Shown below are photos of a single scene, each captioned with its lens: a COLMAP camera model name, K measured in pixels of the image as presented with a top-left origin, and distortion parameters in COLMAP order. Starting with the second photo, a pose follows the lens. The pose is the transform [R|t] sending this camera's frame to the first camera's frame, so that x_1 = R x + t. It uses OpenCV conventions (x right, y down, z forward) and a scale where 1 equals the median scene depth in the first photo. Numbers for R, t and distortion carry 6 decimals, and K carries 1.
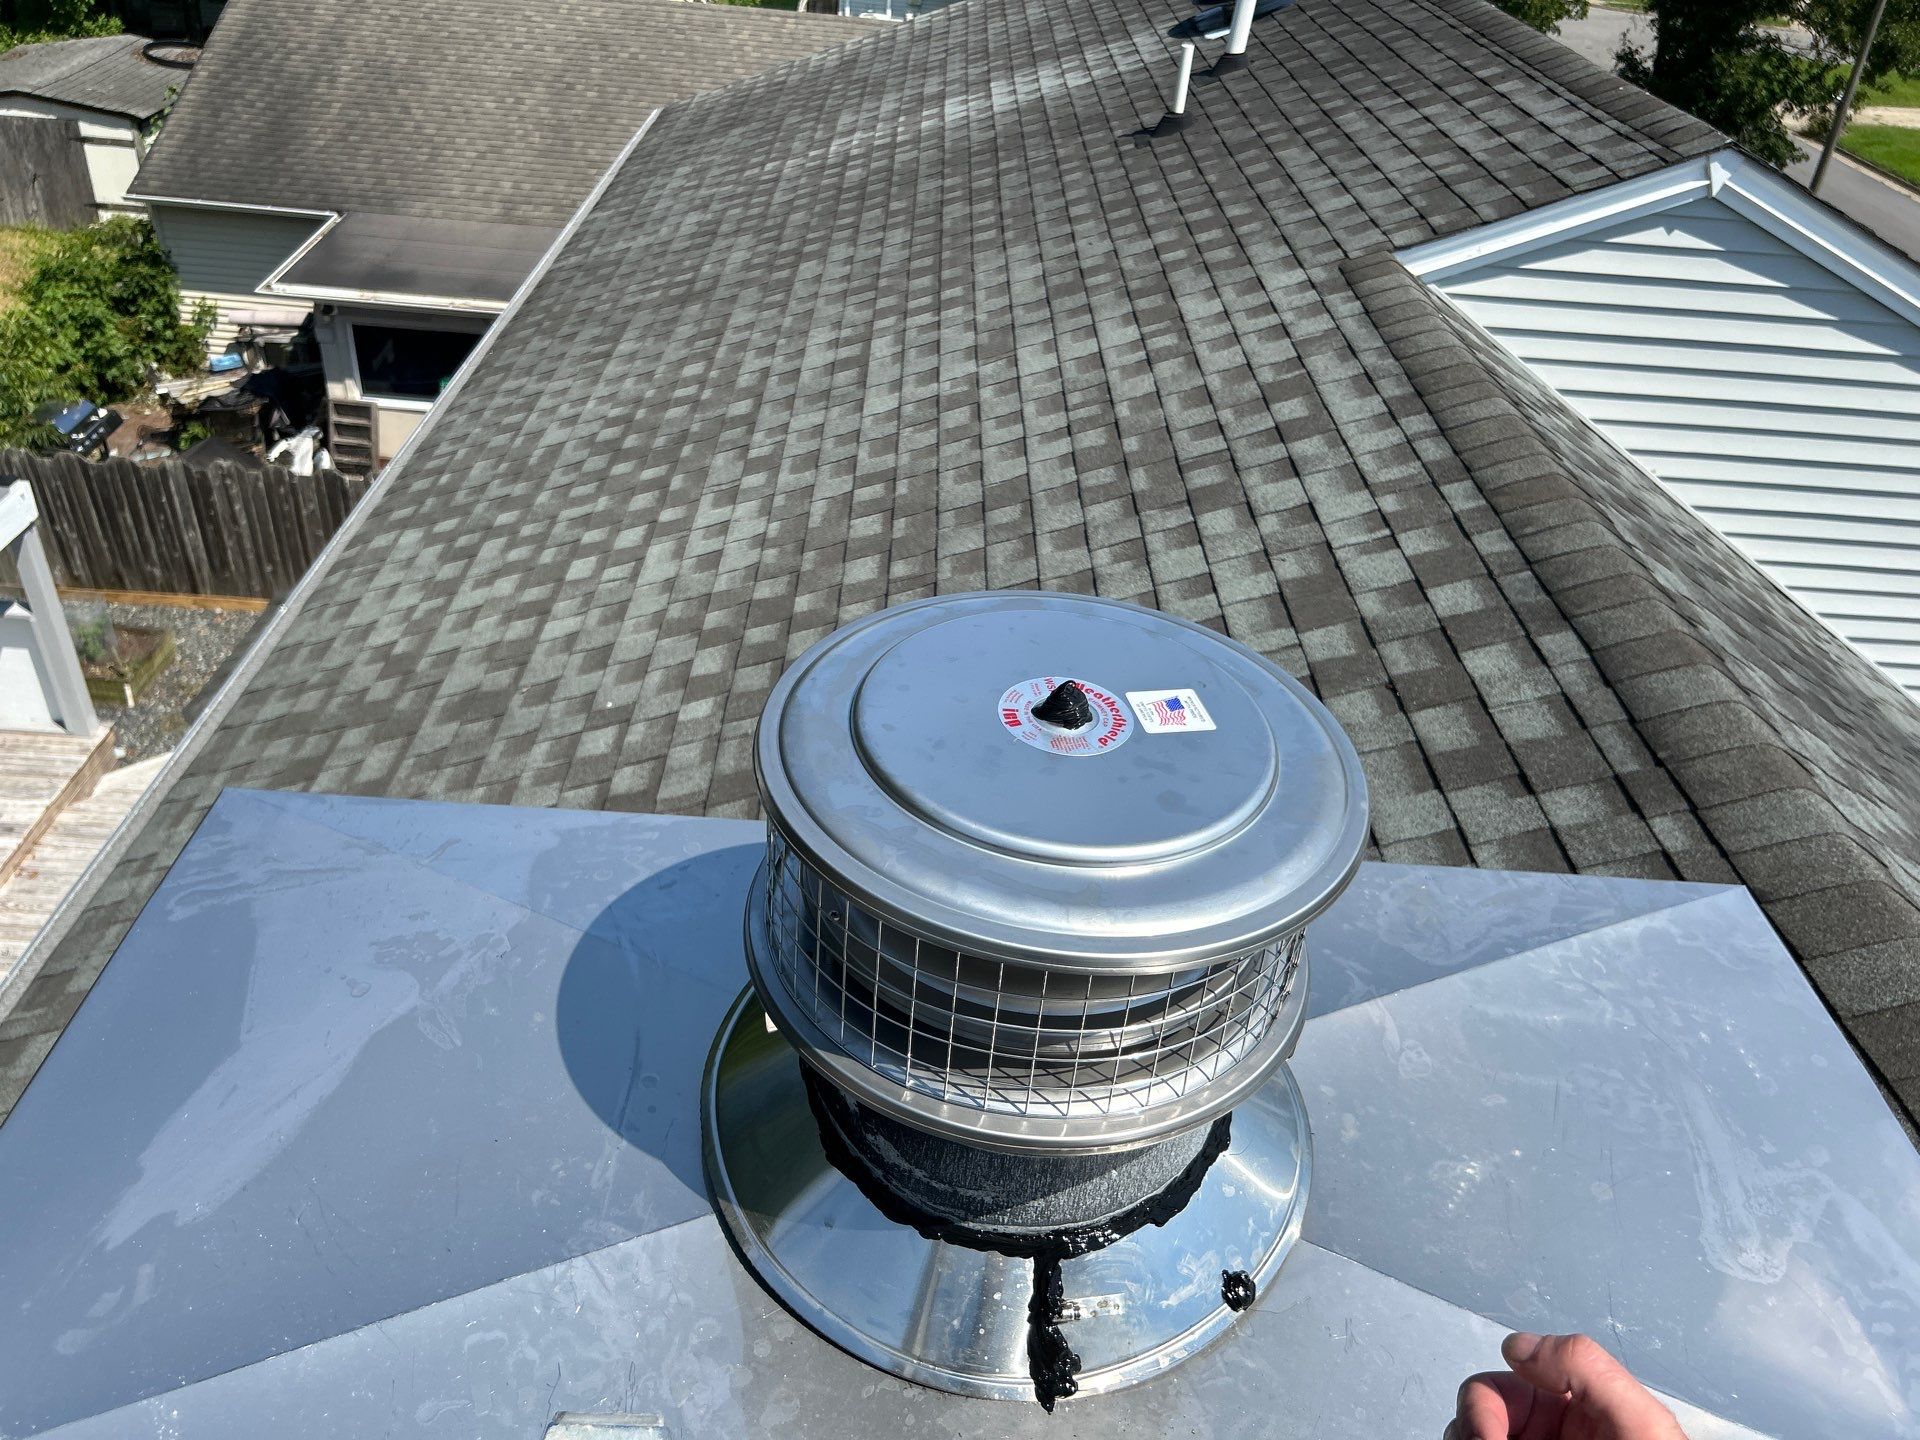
lens RADIAL K [[1348.7, 0, 960.0], [0, 1348.7, 720.0], [0, 0, 1]] dist [0.027622, -0.036916]
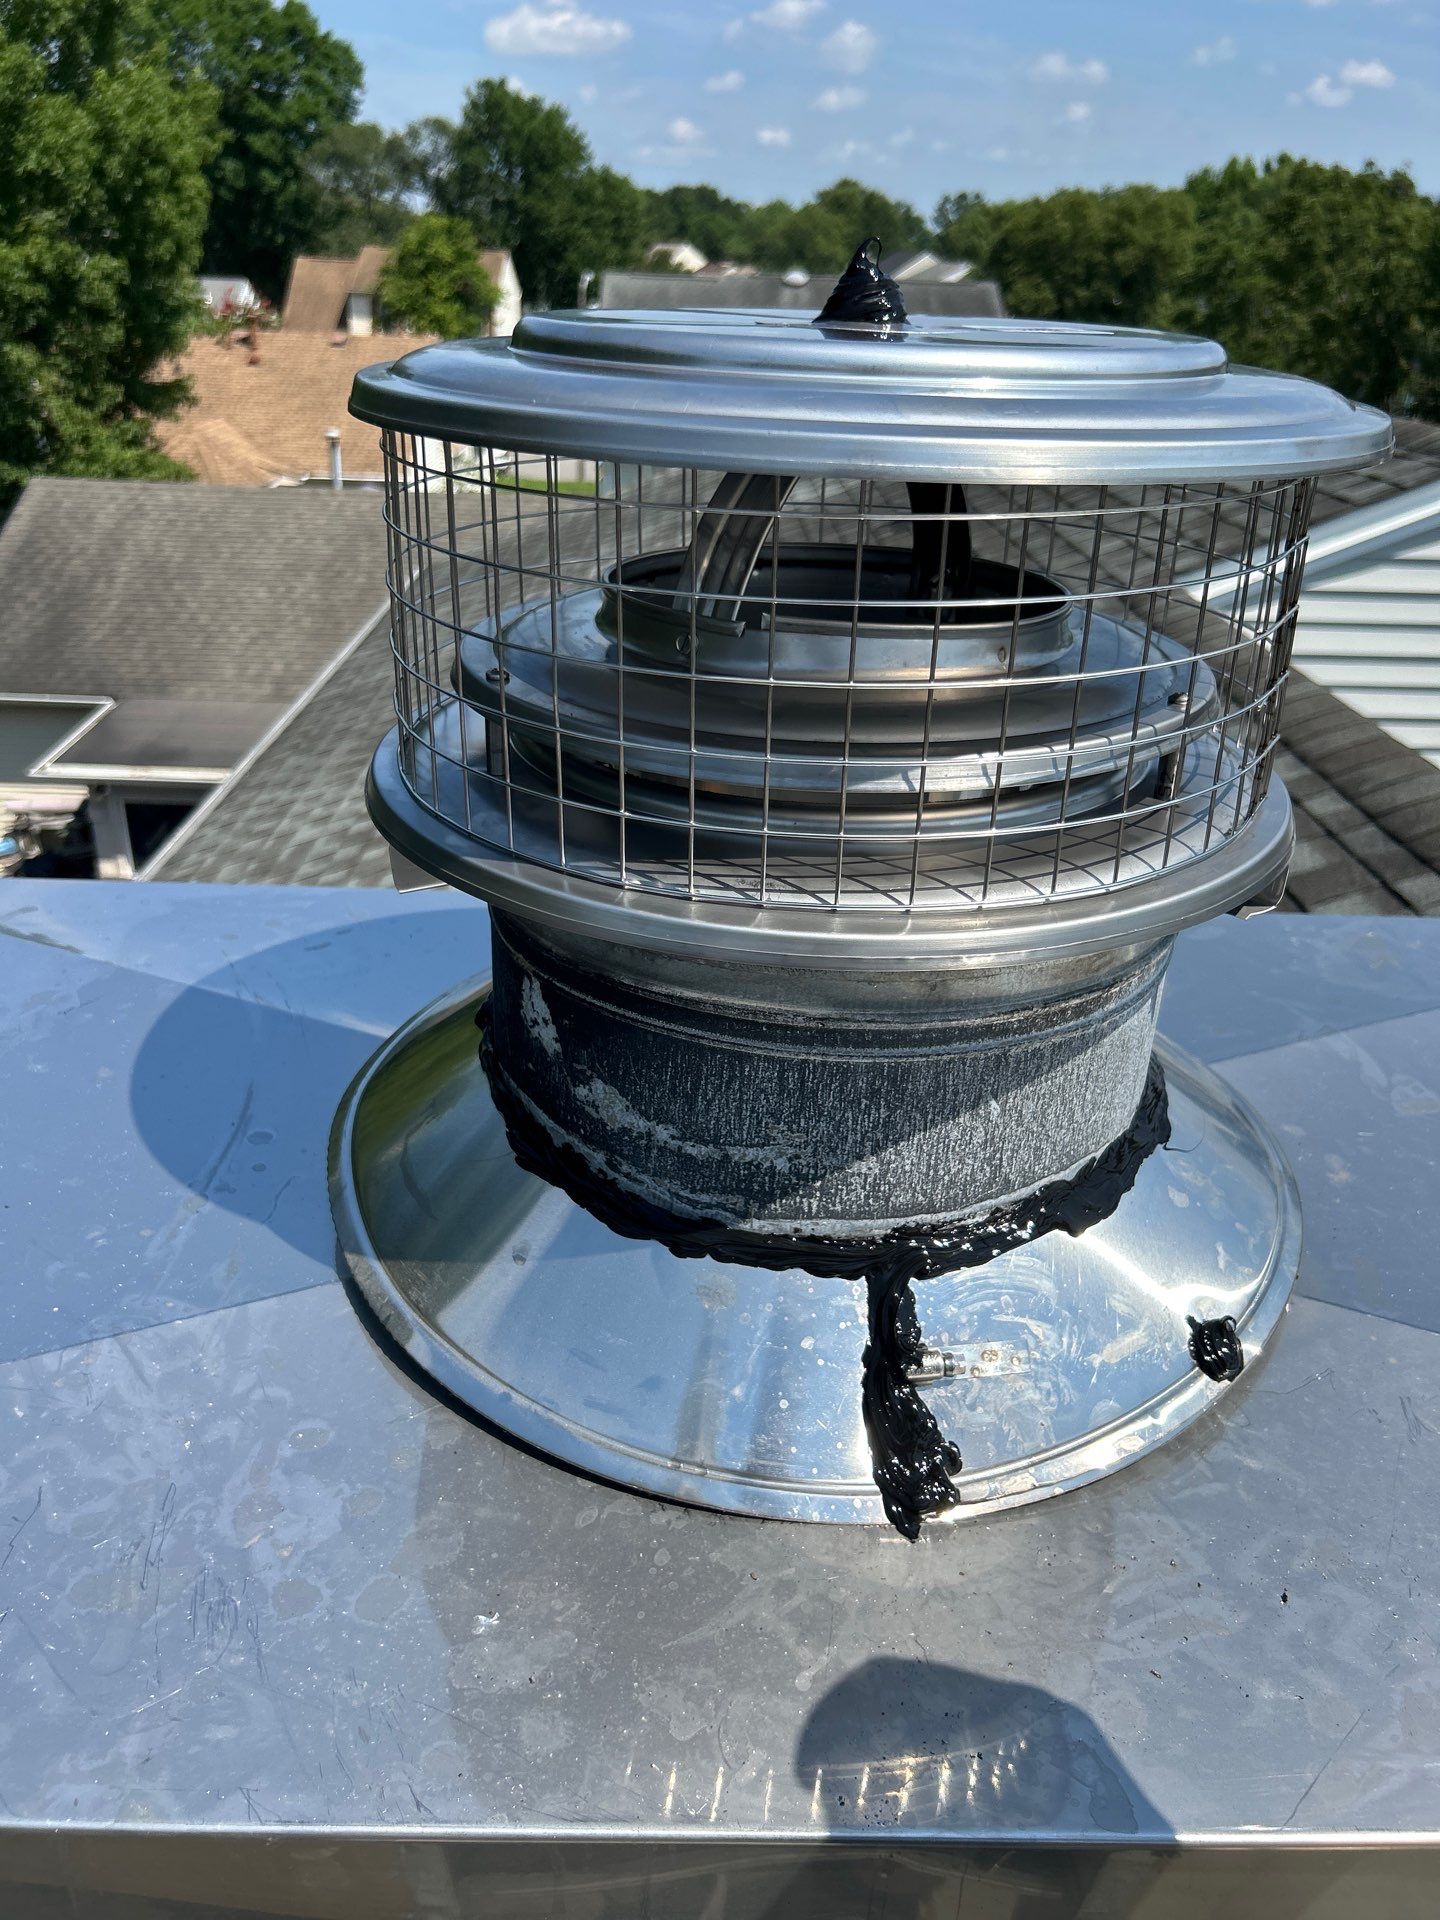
lens RADIAL K [[1413.7, 0, 723.1], [0, 1413.7, 935.3], [0, 0, 1]] dist [0.029186, -0.048135]
pose [[0.998742, -0.049248, -0.009459, 0.001802], [0.047259, 0.987403, -0.151002, 0.102808], [0.016777, 0.150365, 0.988488, 0.112495]]
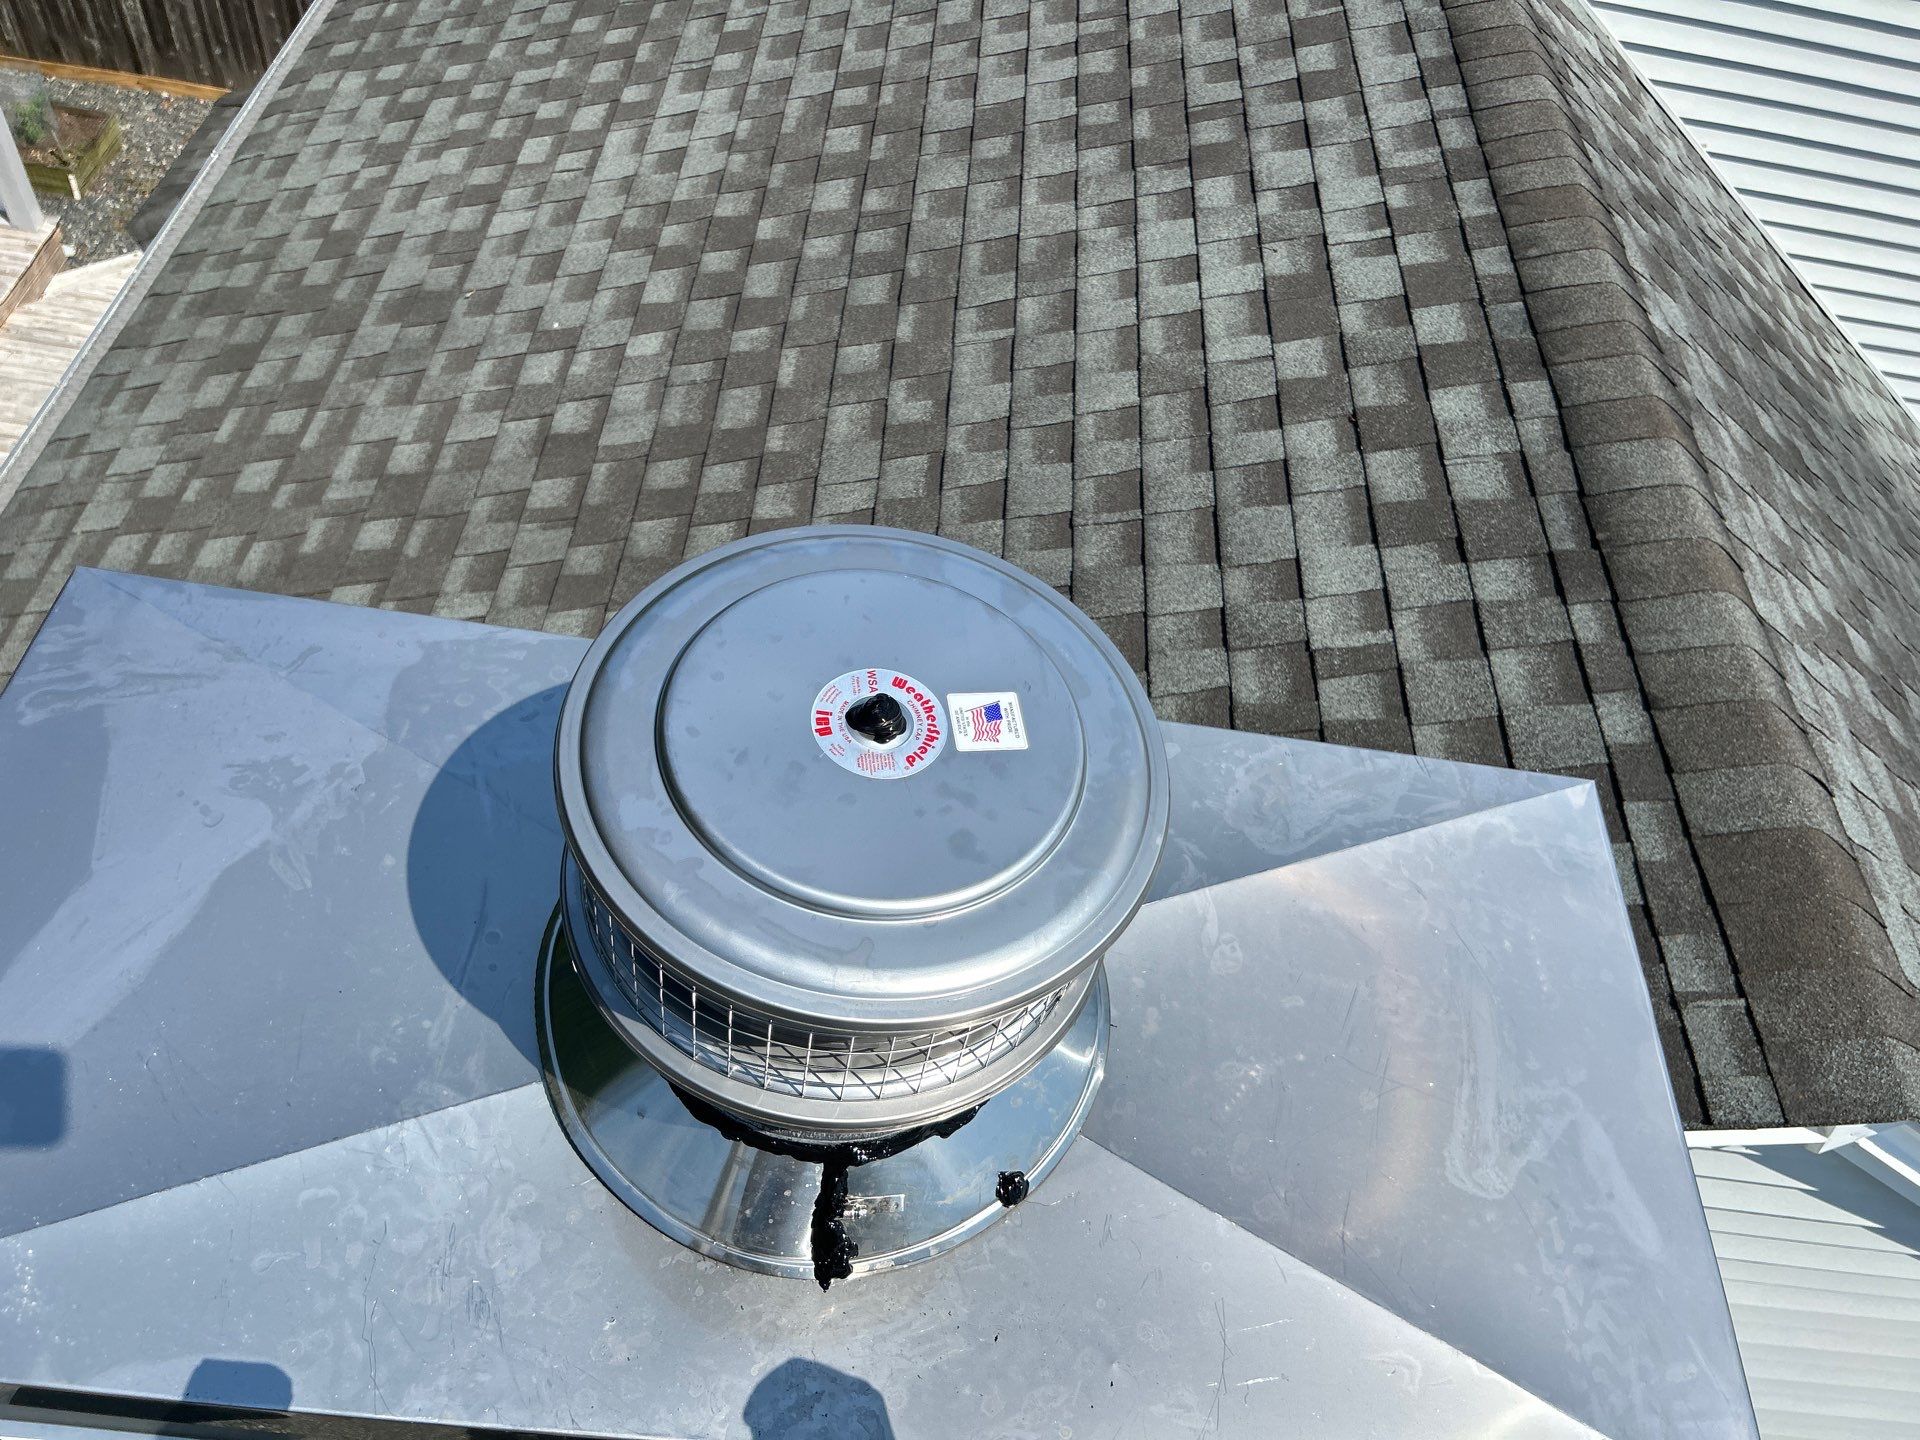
lens RADIAL K [[1348.7, 0, 960.0], [0, 1348.7, 720.0], [0, 0, 1]] dist [0.027622, -0.036916]
pose [[0.995440, 0.088500, 0.035602, 0.028223], [-0.094942, 0.955377, 0.279716, -0.079821], [-0.009258, -0.281820, 0.959422, 0.013994]]
